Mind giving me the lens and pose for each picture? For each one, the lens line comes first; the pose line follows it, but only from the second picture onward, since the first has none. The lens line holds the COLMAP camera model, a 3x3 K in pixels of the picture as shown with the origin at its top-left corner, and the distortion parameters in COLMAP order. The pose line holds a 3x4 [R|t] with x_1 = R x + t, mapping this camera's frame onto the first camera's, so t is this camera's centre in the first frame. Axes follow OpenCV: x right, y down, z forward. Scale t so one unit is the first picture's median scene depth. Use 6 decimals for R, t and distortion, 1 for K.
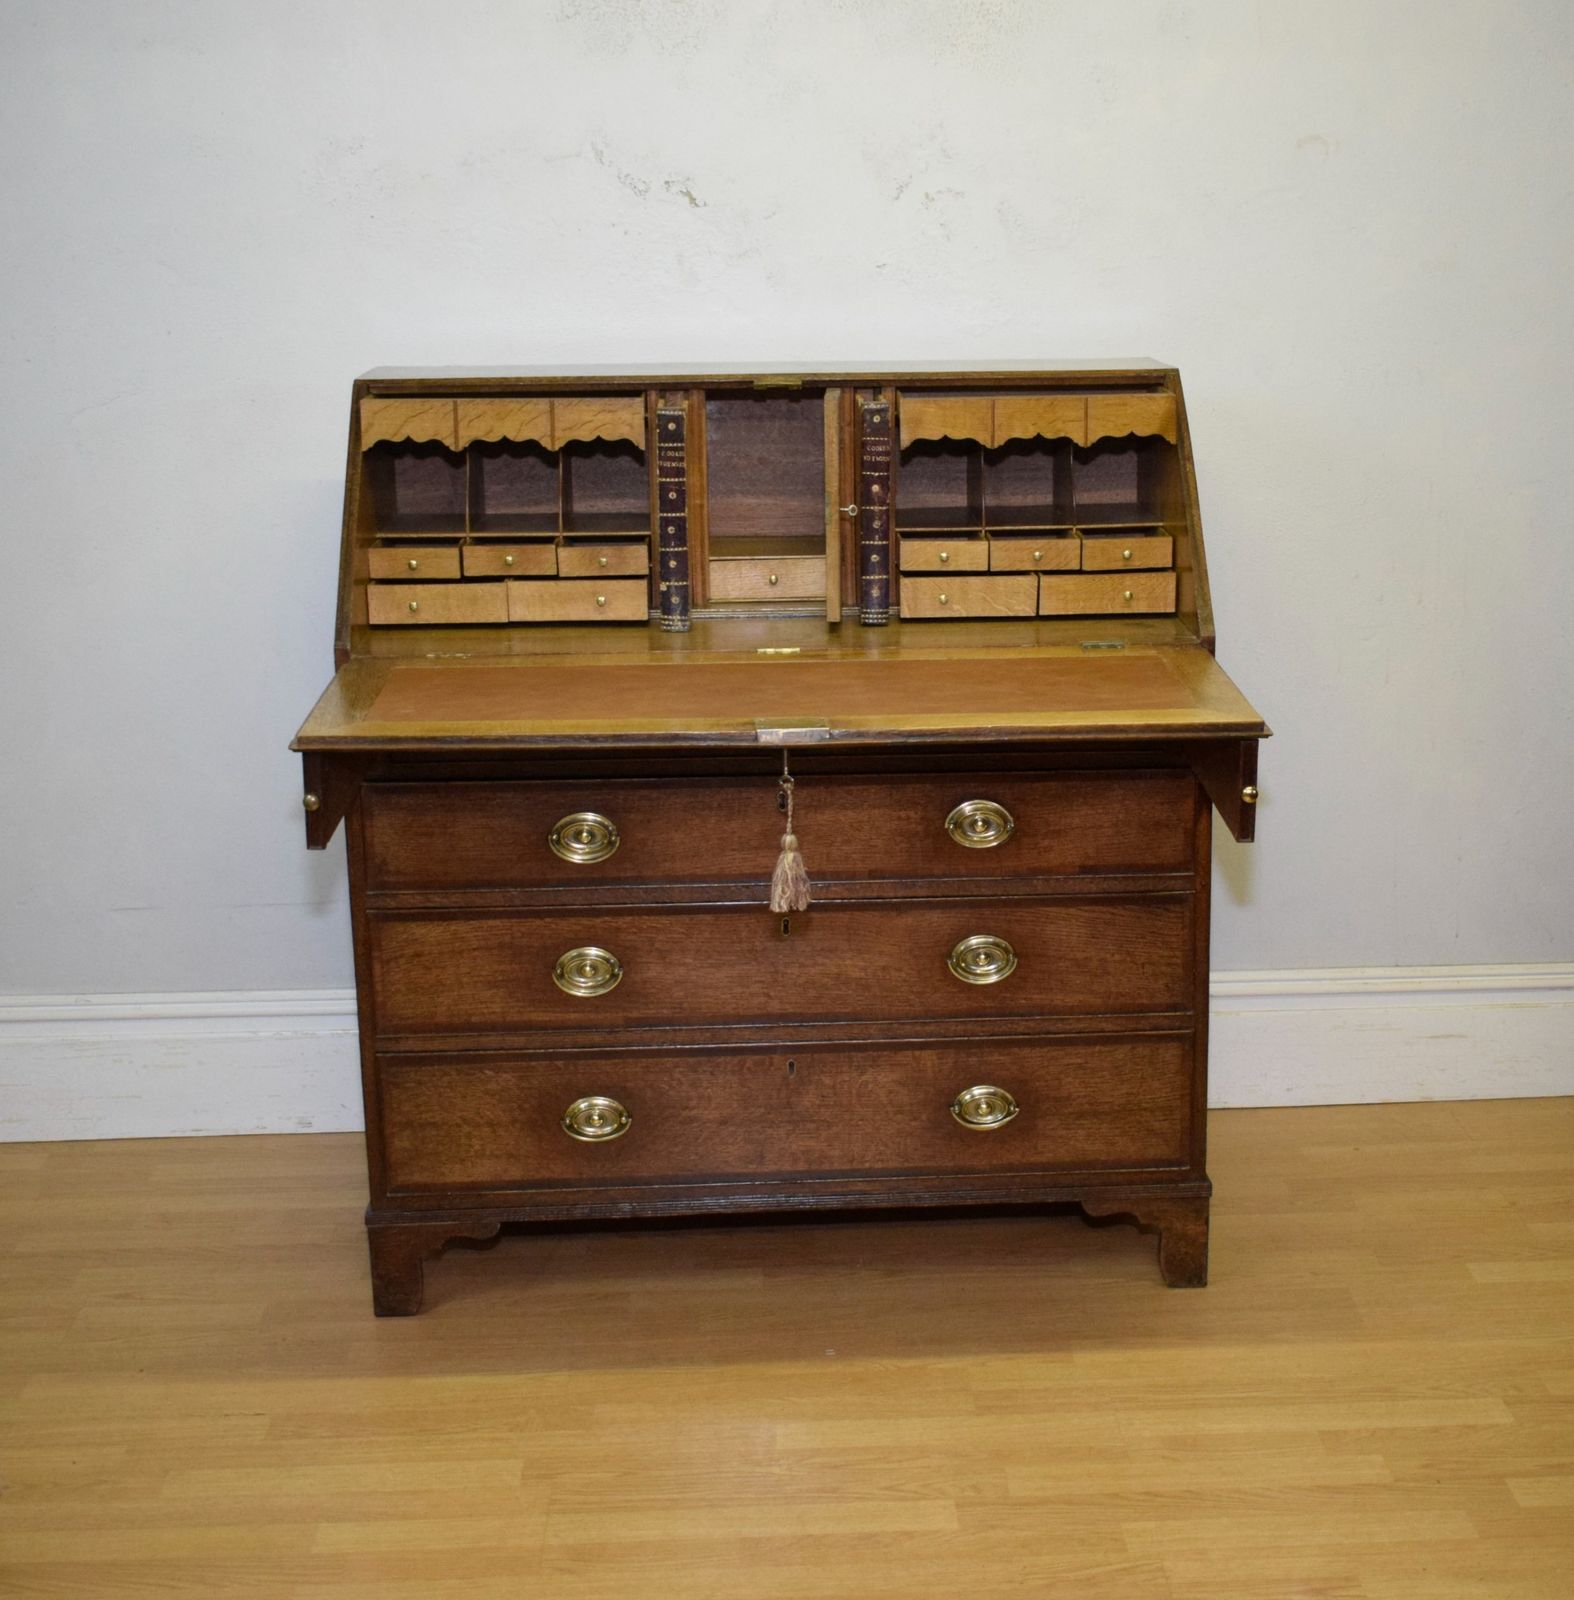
lens RADIAL K [[2563.2, 0, 911.6], [0, 2563.2, 801.4], [0, 0, 1]] dist [-0.019723, 0.028978]
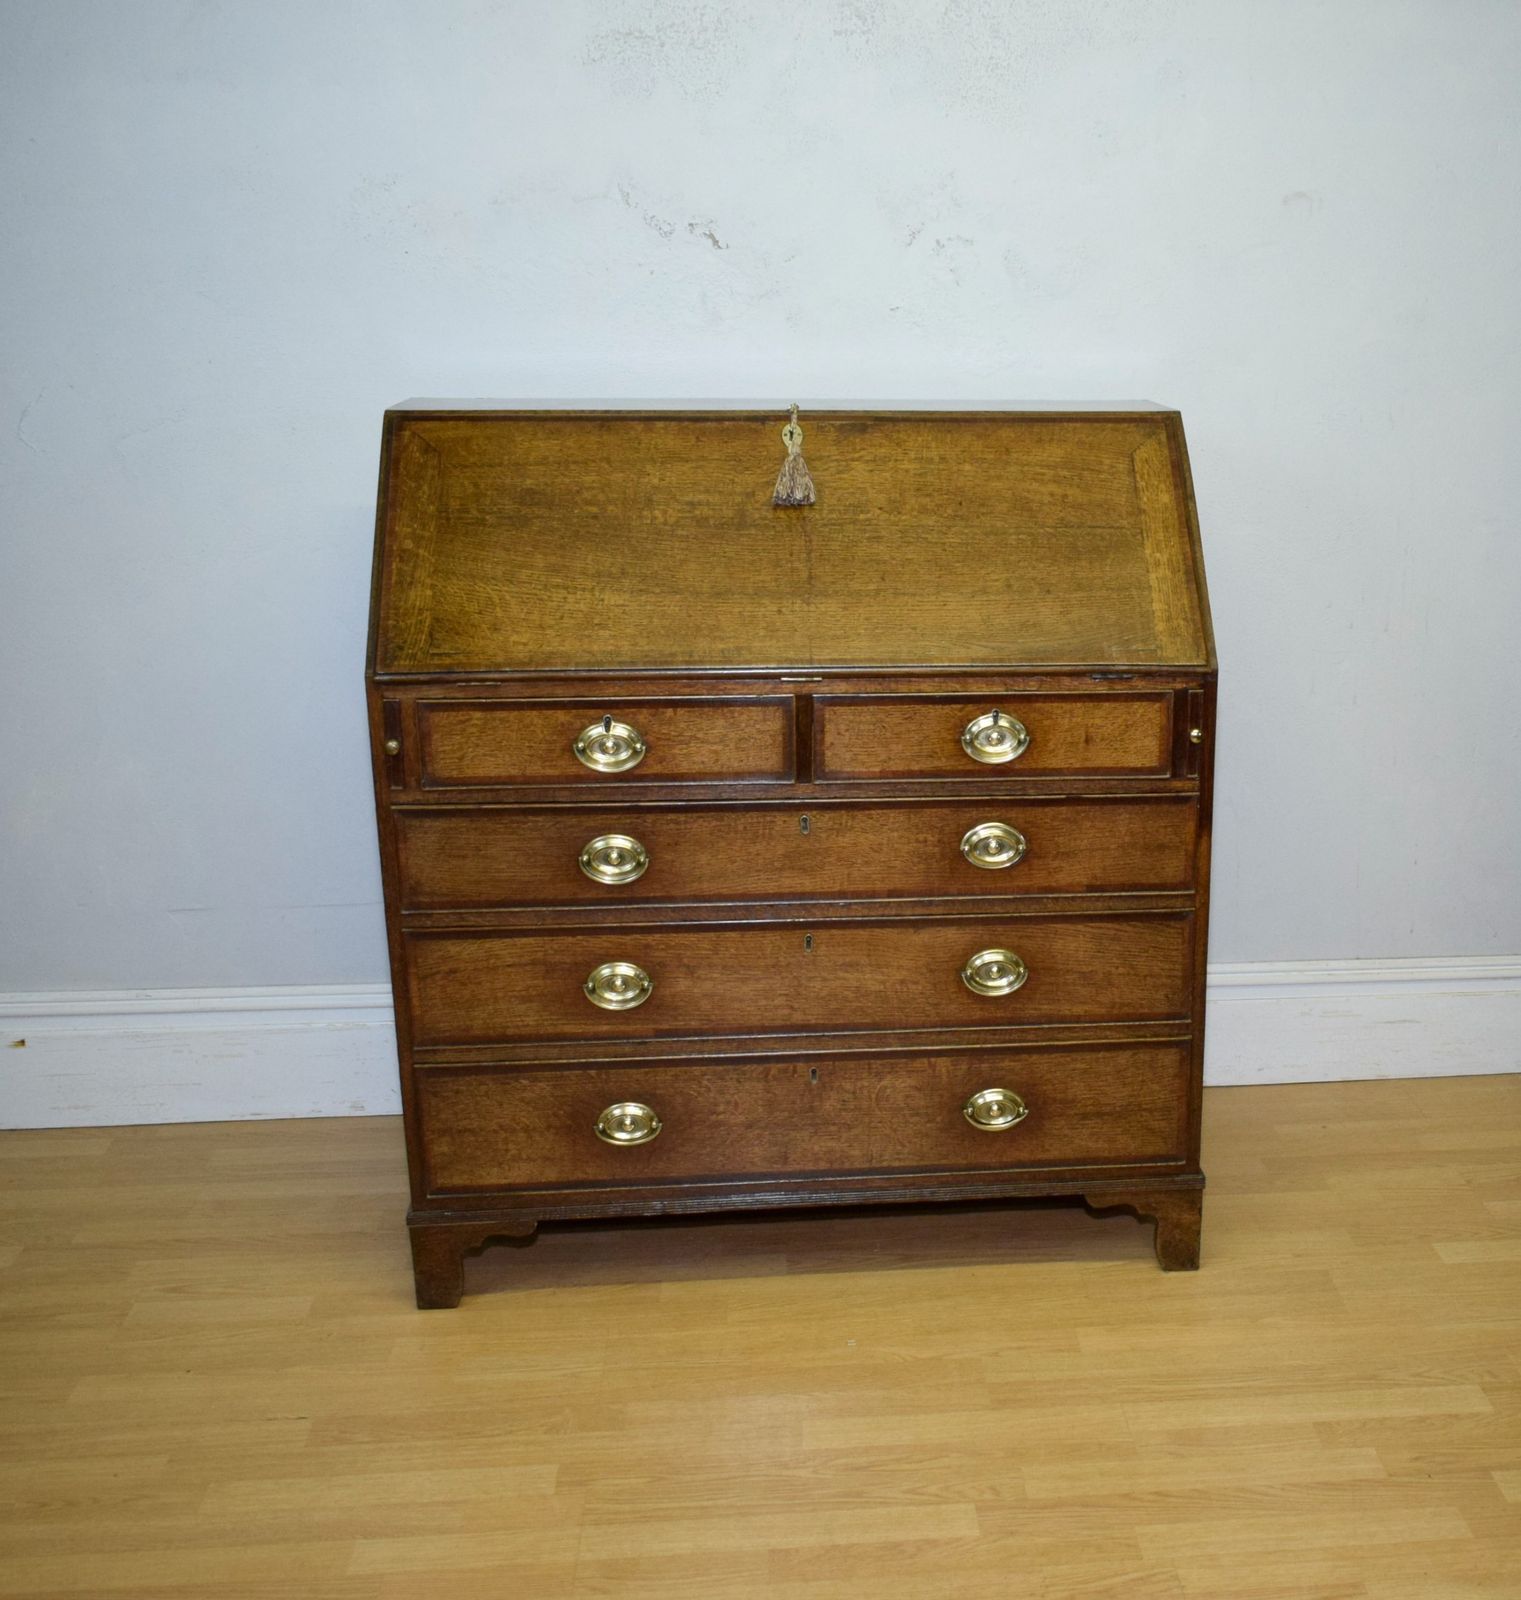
lens RADIAL K [[2052.2, 0, 1017.5], [0, 2052.2, 885.8], [0, 0, 1]] dist [-0.013505, 0.012951]
pose [[0.998132, 0.000626, 0.061083, -0.014849], [-0.004411, 0.998075, 0.061860, -0.026803], [-0.060927, -0.062014, 0.996214, 0.156992]]
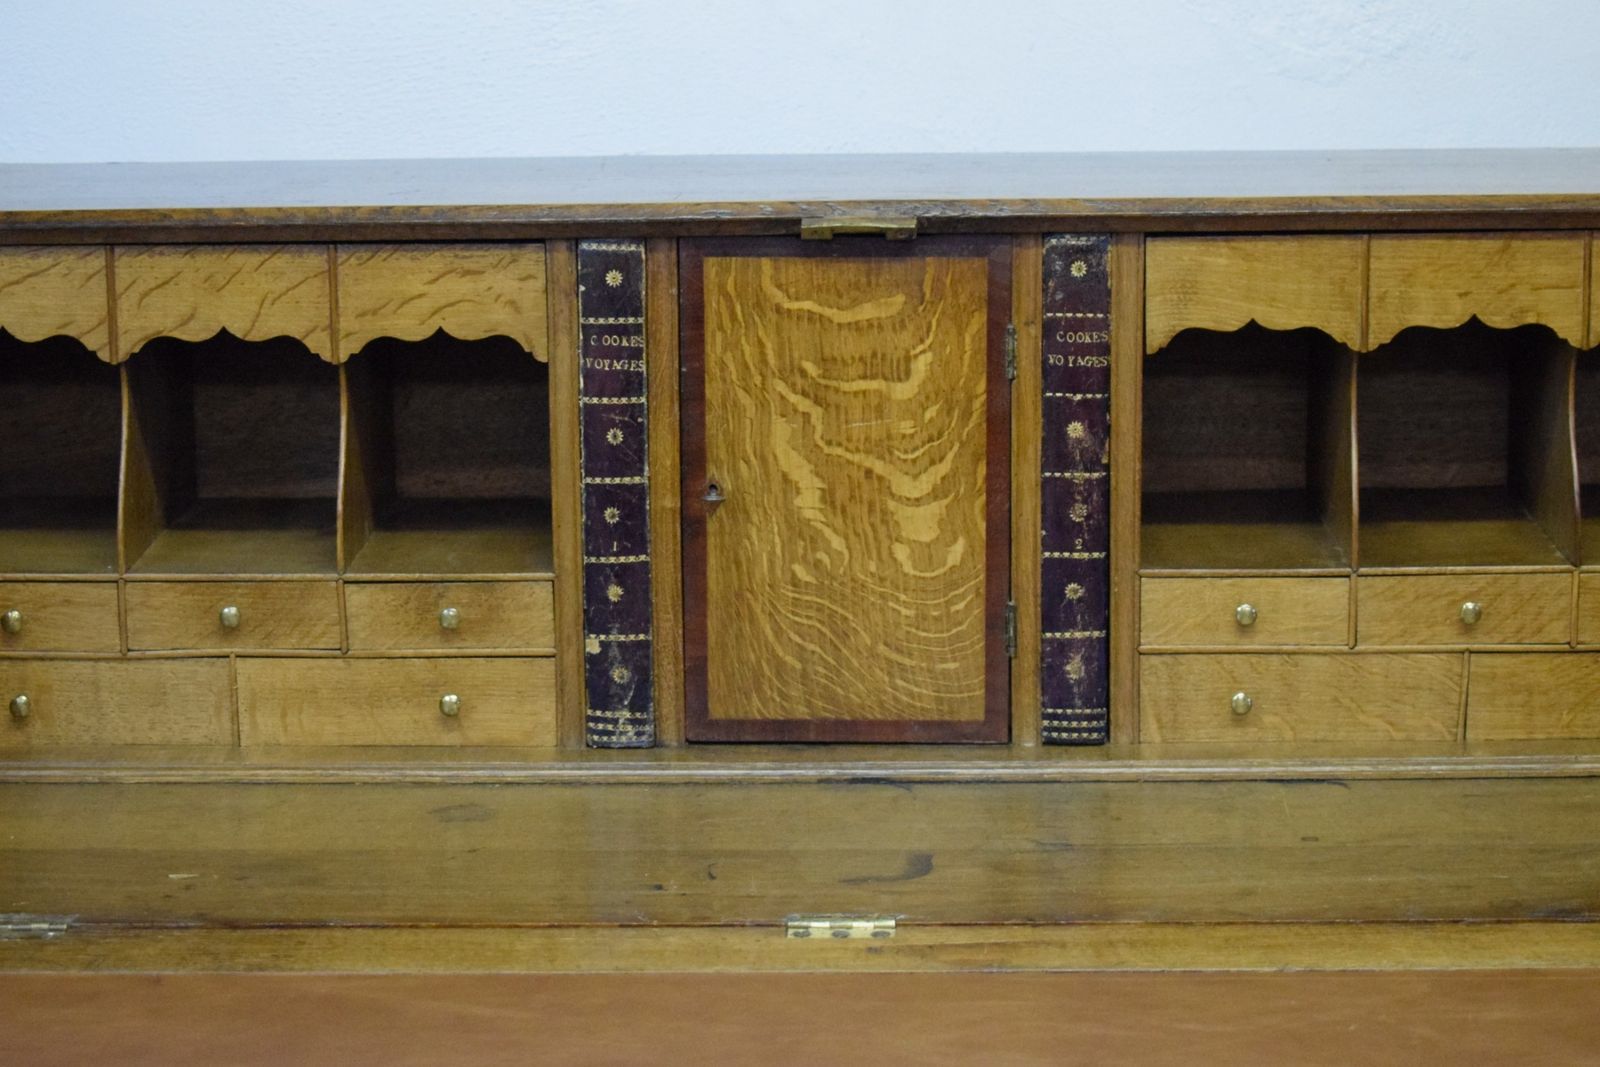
lens RADIAL K [[3766.5, 0, 796.6], [0, 3766.5, 533.6], [0, 0, 1]] dist [-0.038497, 0.190239]
pose [[0.995878, 0.012487, -0.089843, -0.007393], [-0.015110, 0.999478, -0.028572, -0.098993], [0.089439, 0.029812, 0.995546, 0.409228]]
